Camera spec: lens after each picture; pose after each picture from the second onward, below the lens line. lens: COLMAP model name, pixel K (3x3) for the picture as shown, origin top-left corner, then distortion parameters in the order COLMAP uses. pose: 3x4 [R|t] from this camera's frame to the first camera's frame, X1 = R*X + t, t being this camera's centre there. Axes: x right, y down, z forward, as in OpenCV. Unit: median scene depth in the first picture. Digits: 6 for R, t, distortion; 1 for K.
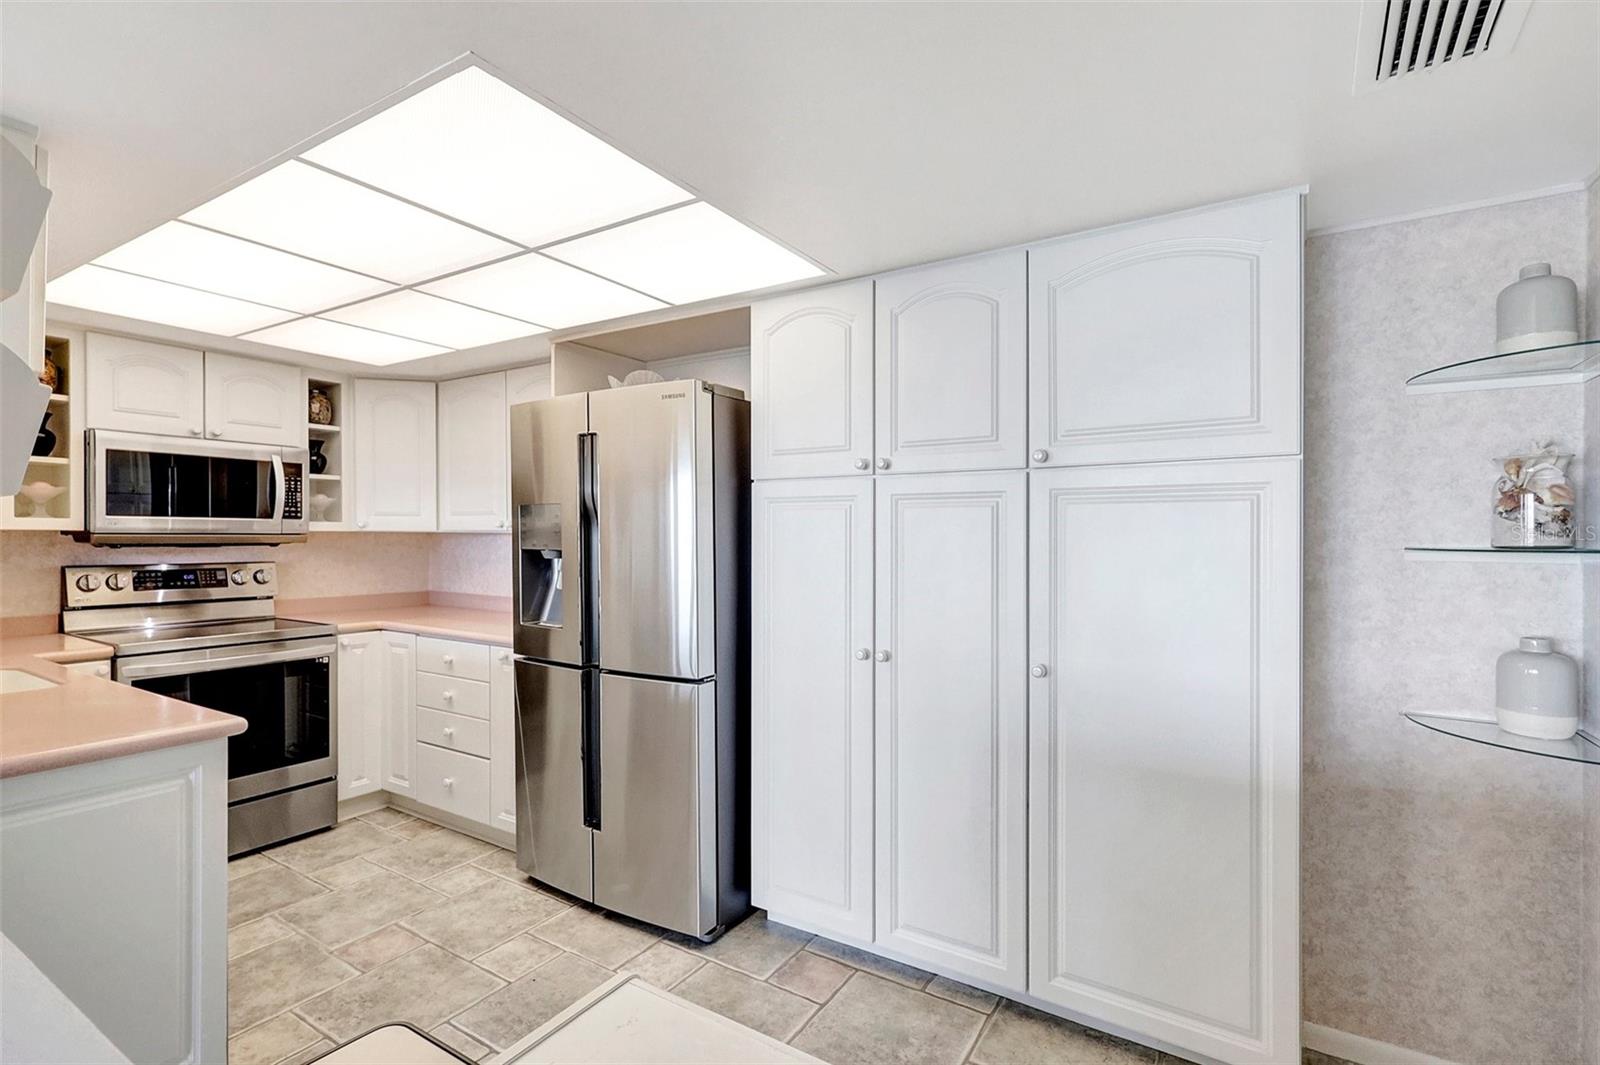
lens RADIAL K [[755.6, 0, 799.2], [0, 755.6, 546.9], [0, 0, 1]] dist [0.002870, 0.000599]
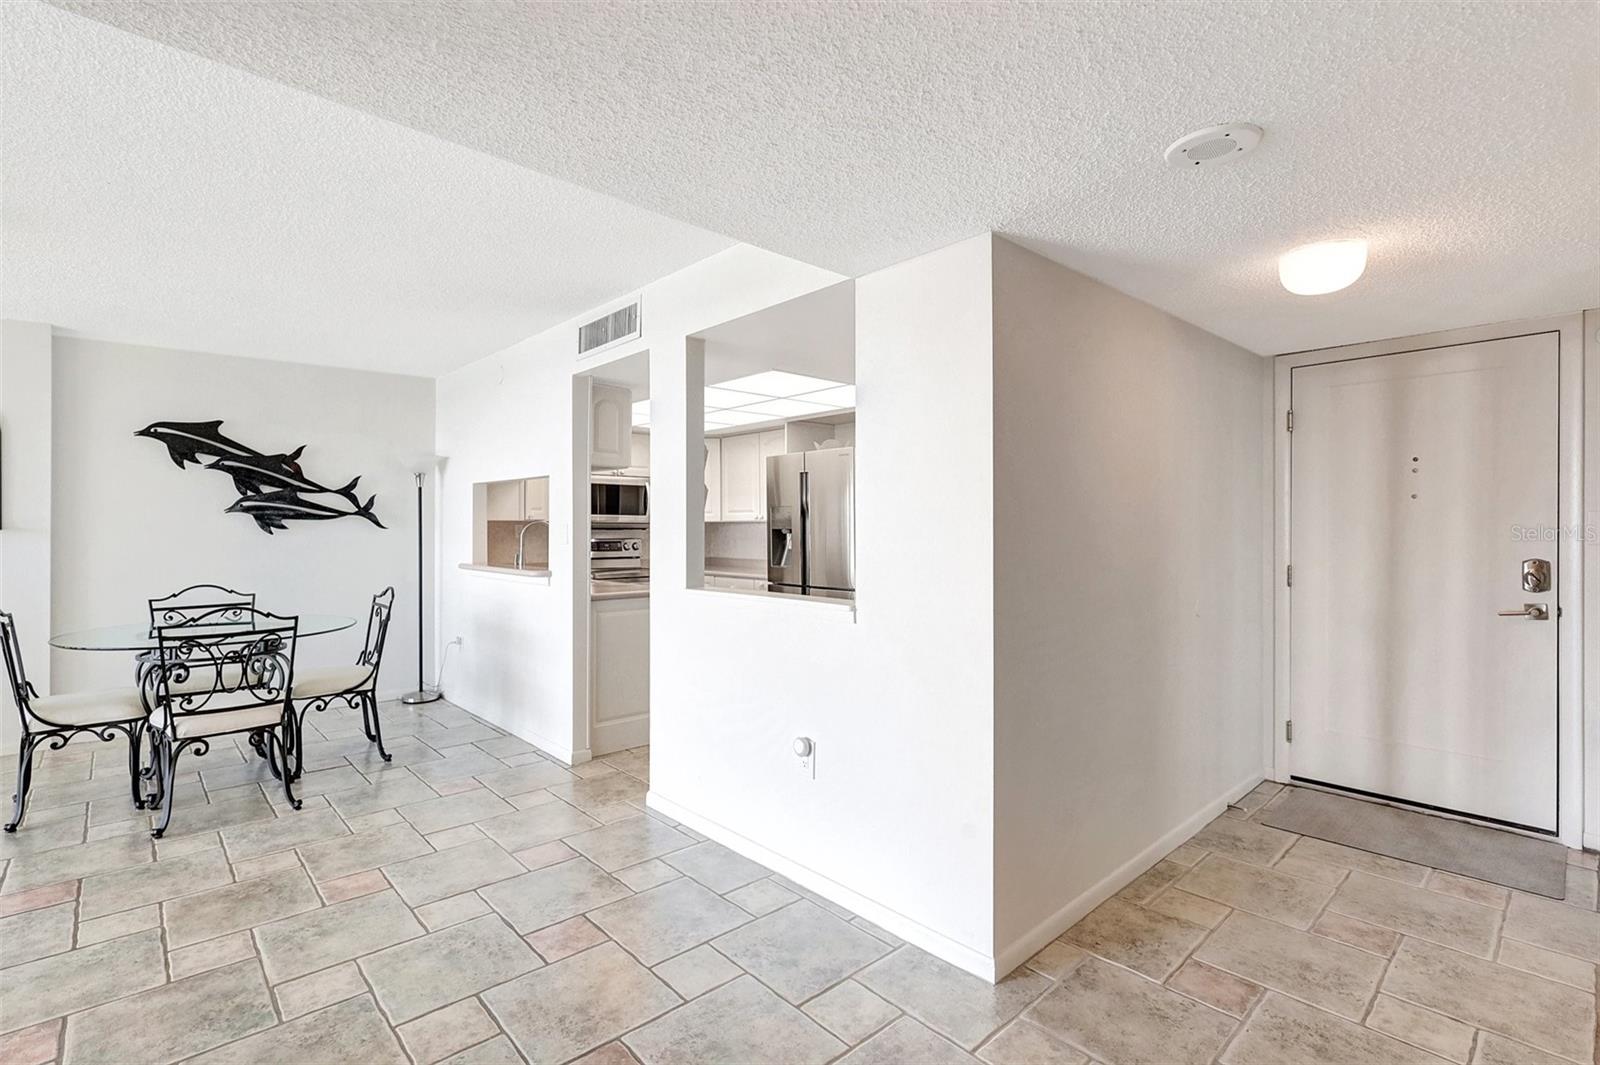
lens RADIAL K [[753.4, 0, 799.9], [0, 753.4, 522.8], [0, 0, 1]] dist [0.002989, 0.000750]
pose [[0.965385, -0.007940, -0.260709, 0.191633], [0.001755, 0.999712, -0.023947, 0.029421], [0.260824, 0.022661, 0.965120, -0.773311]]
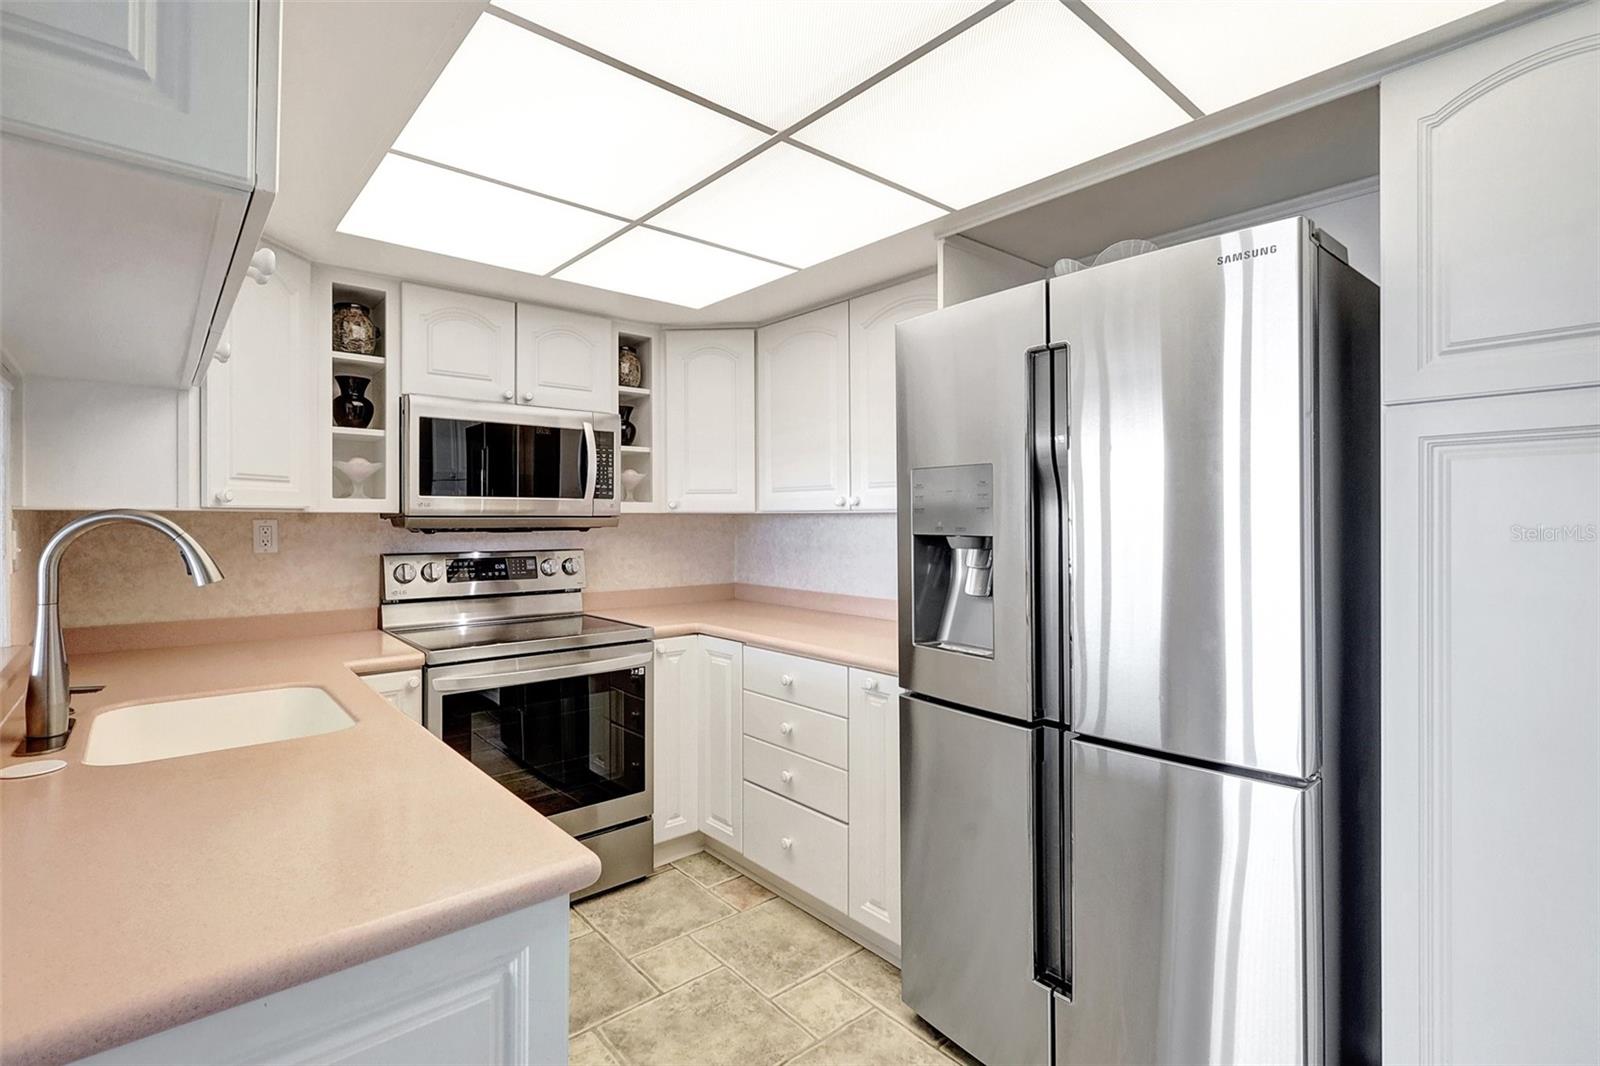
lens RADIAL K [[753.4, 0, 799.9], [0, 753.4, 523.3], [0, 0, 1]] dist [0.002989, 0.000750]
pose [[0.956934, -0.005018, -0.290263, -0.230372], [0.001852, 0.999936, -0.011181, 0.000258], [0.290300, 0.010162, 0.956882, 0.277838]]
